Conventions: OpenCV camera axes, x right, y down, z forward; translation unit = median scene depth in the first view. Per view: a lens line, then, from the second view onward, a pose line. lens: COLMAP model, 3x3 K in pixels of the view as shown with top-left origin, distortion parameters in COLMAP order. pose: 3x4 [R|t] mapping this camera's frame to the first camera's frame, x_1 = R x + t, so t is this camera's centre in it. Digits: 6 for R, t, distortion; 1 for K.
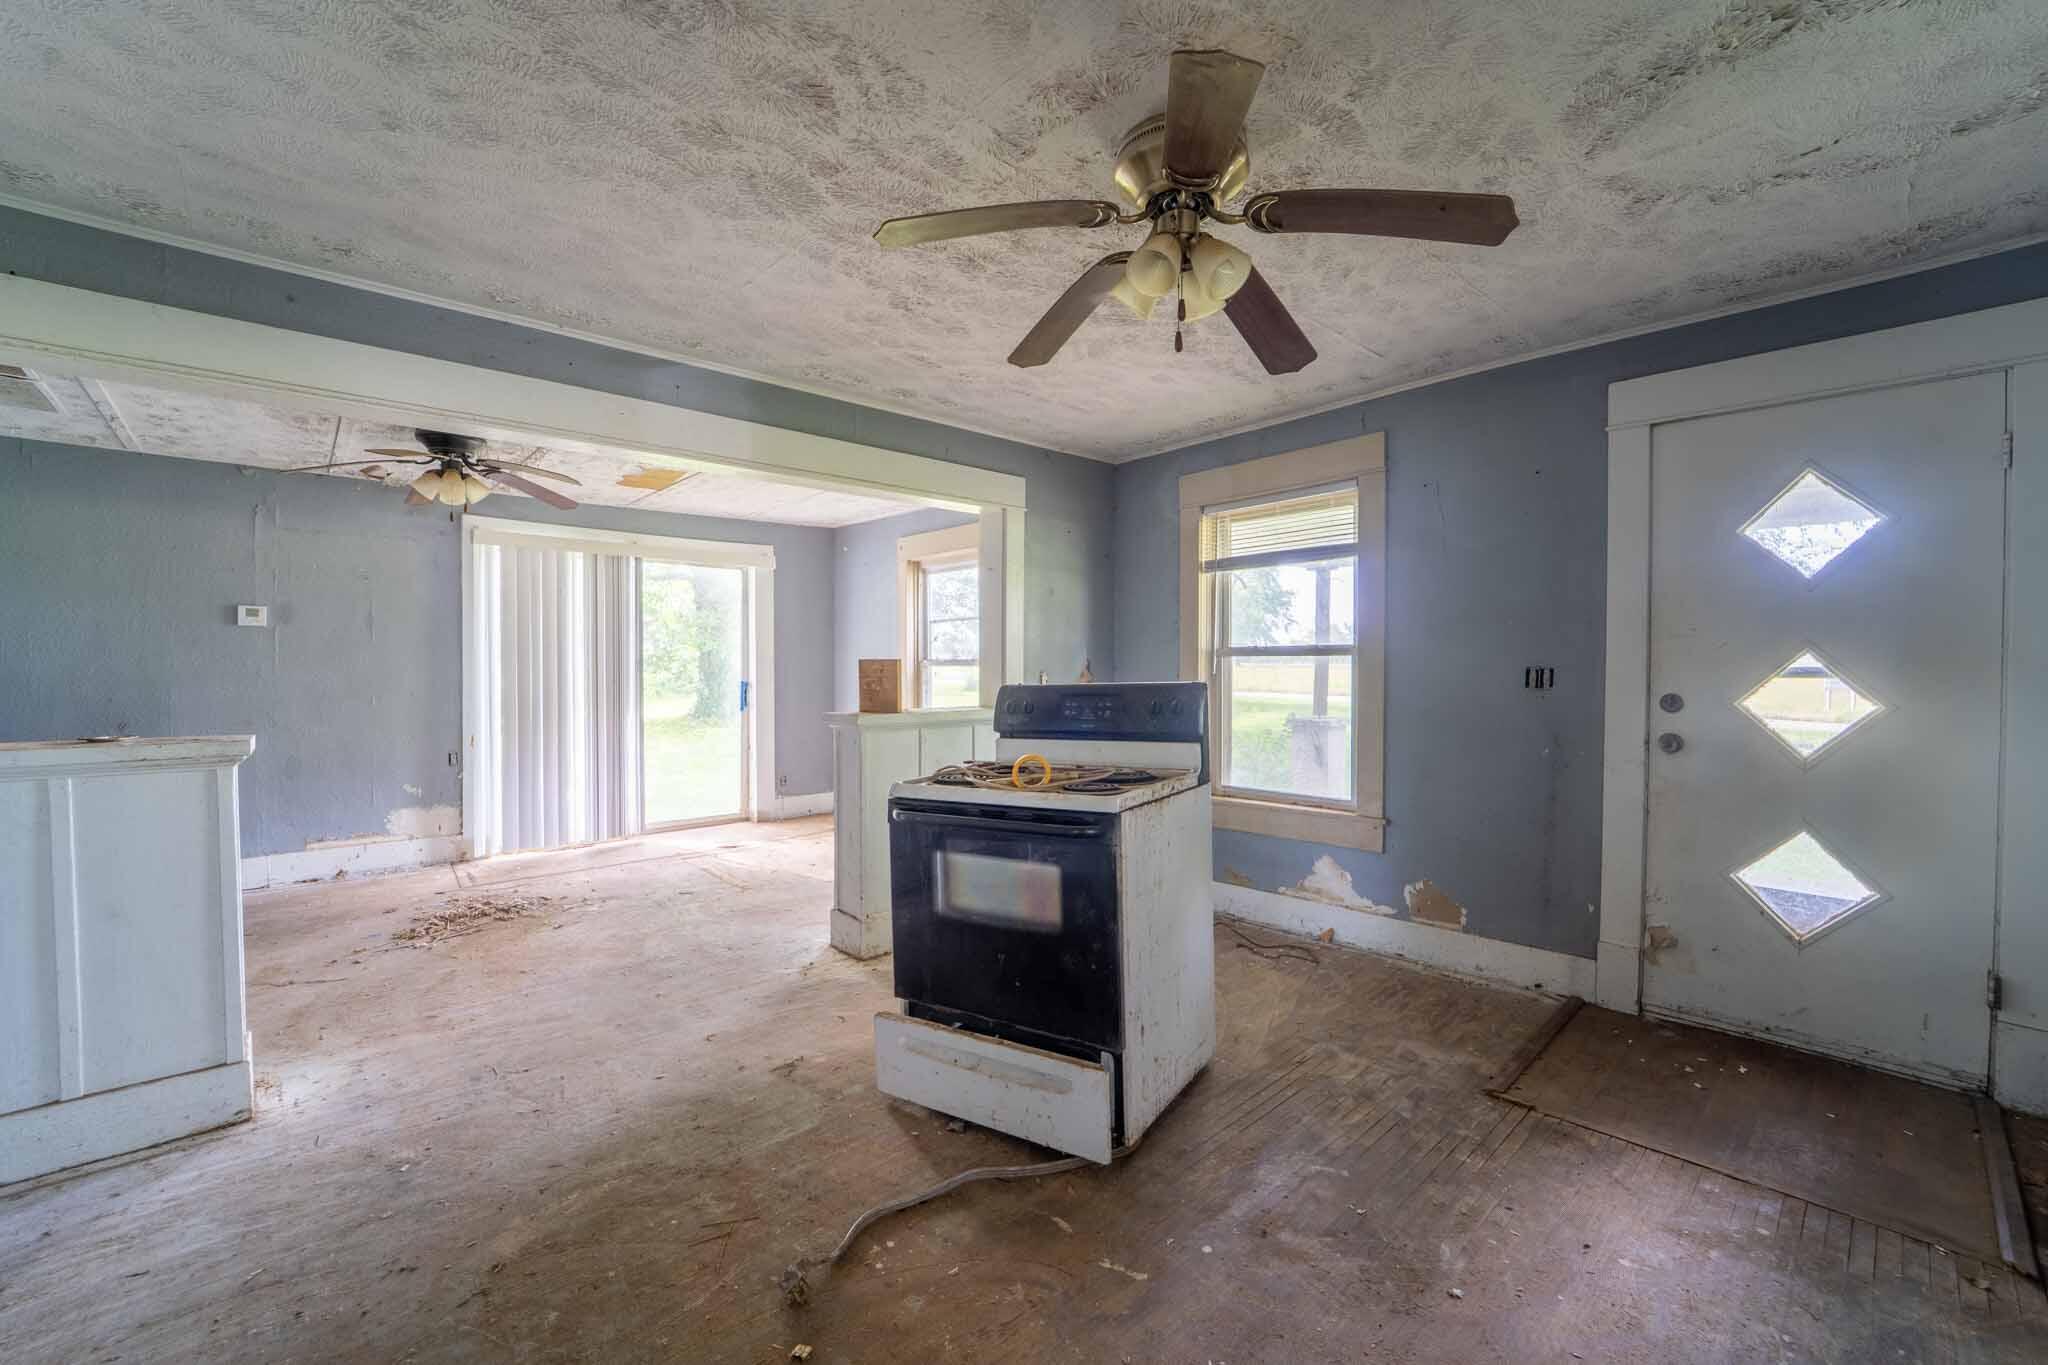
lens RADIAL K [[833.4, 0, 1024.0], [0, 833.4, 682.5], [0, 0, 1]] dist [-0.022293, 0.000004]
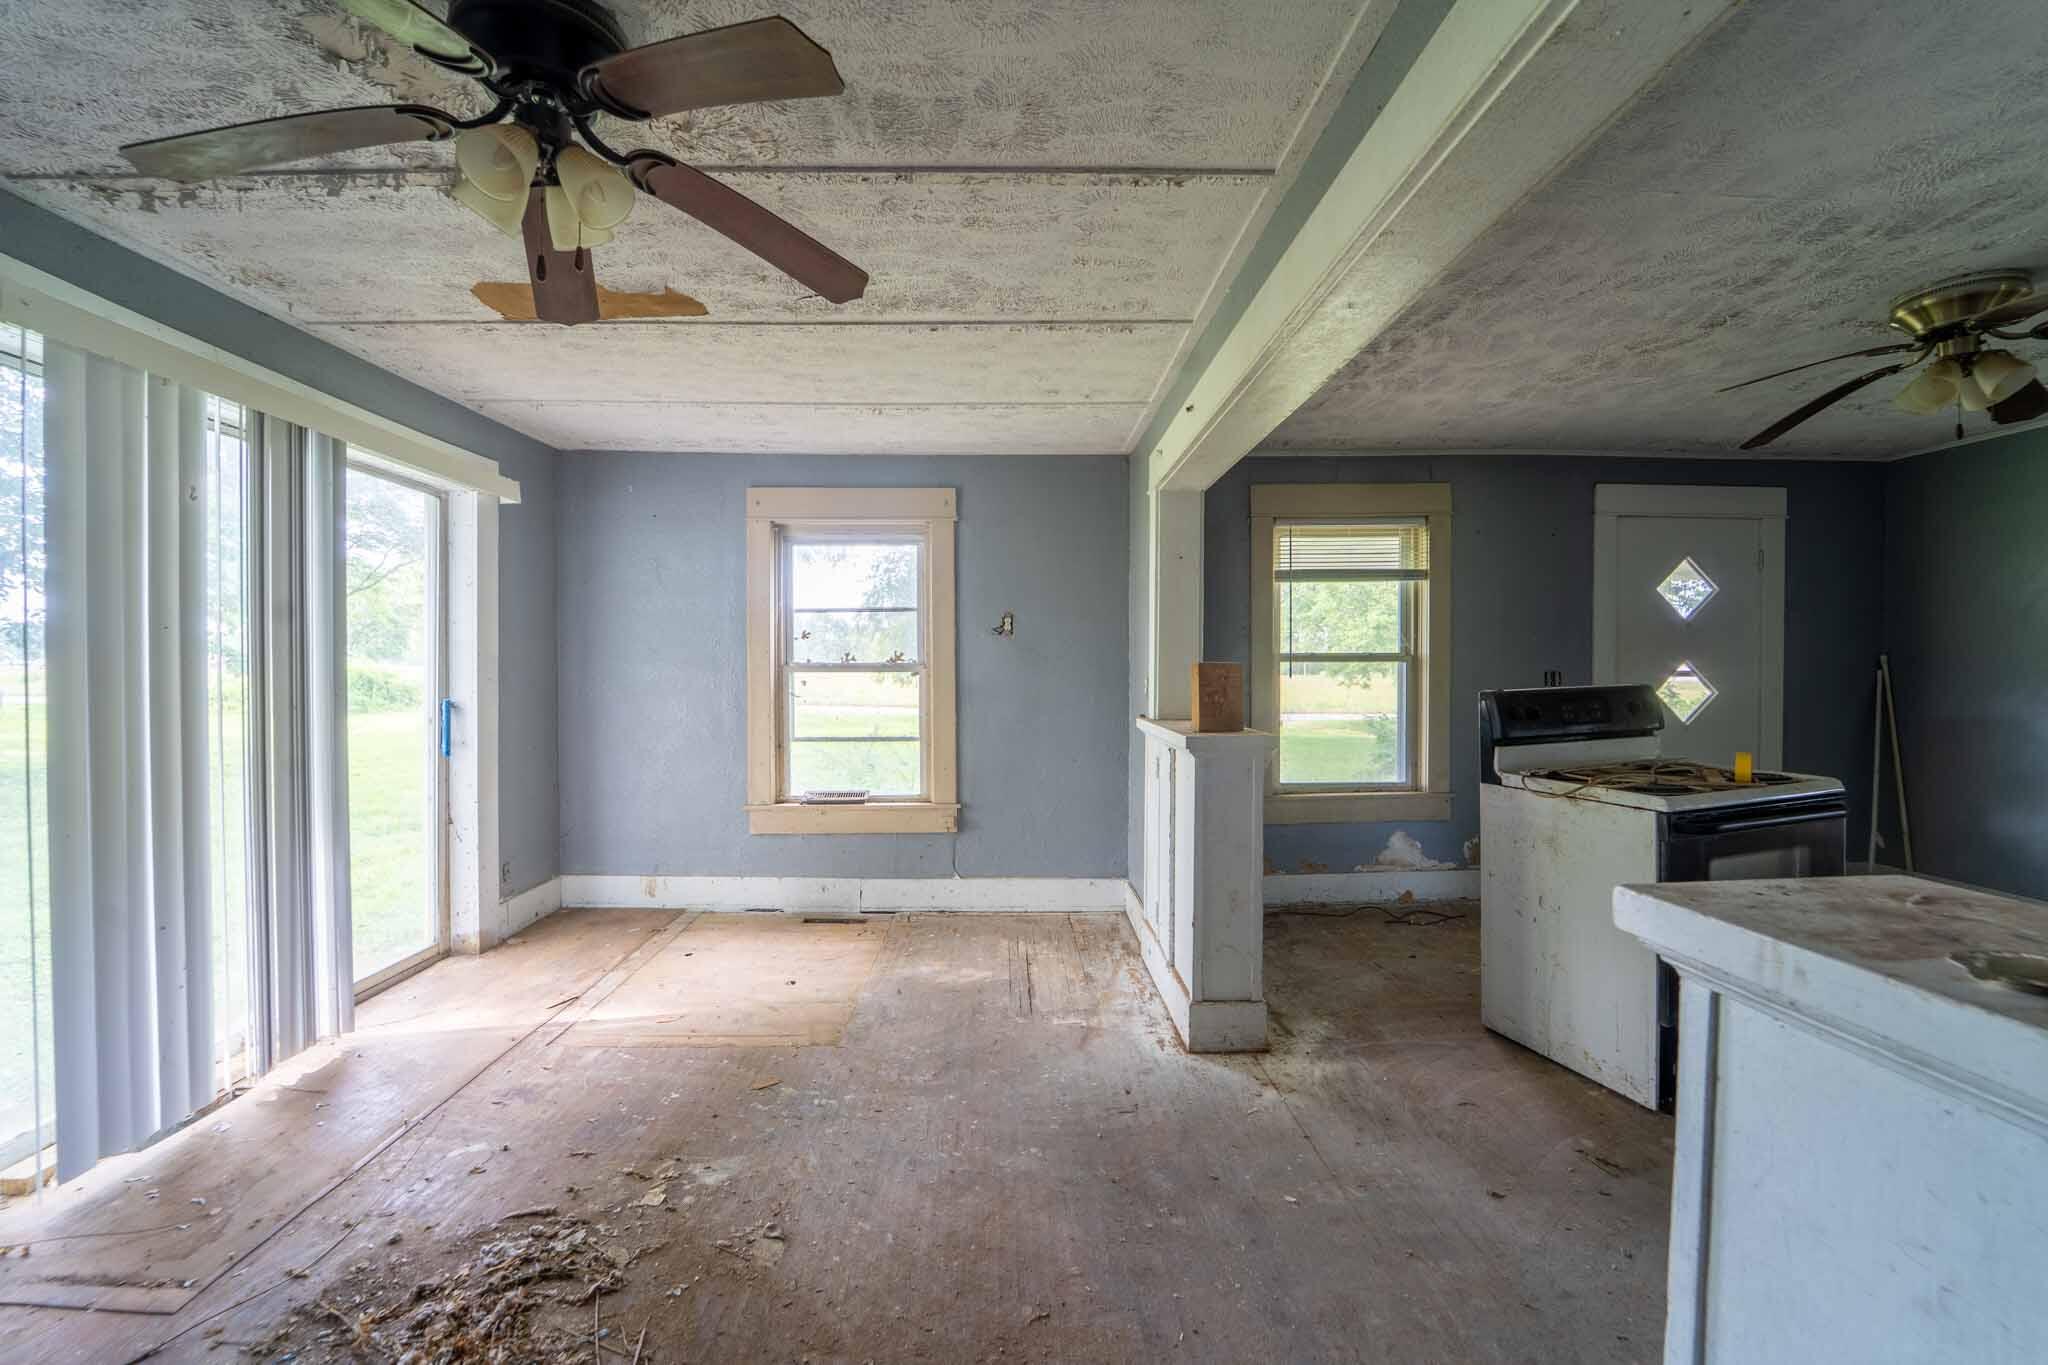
lens RADIAL K [[833.4, 0, 1024.0], [0, 833.4, 682.5], [0, 0, 1]] dist [-0.022293, 0.000004]
pose [[0.653103, -0.012139, 0.757172, -0.860041], [0.017149, 0.999852, 0.001238, -0.013346], [-0.757075, 0.012176, 0.653214, 0.616618]]
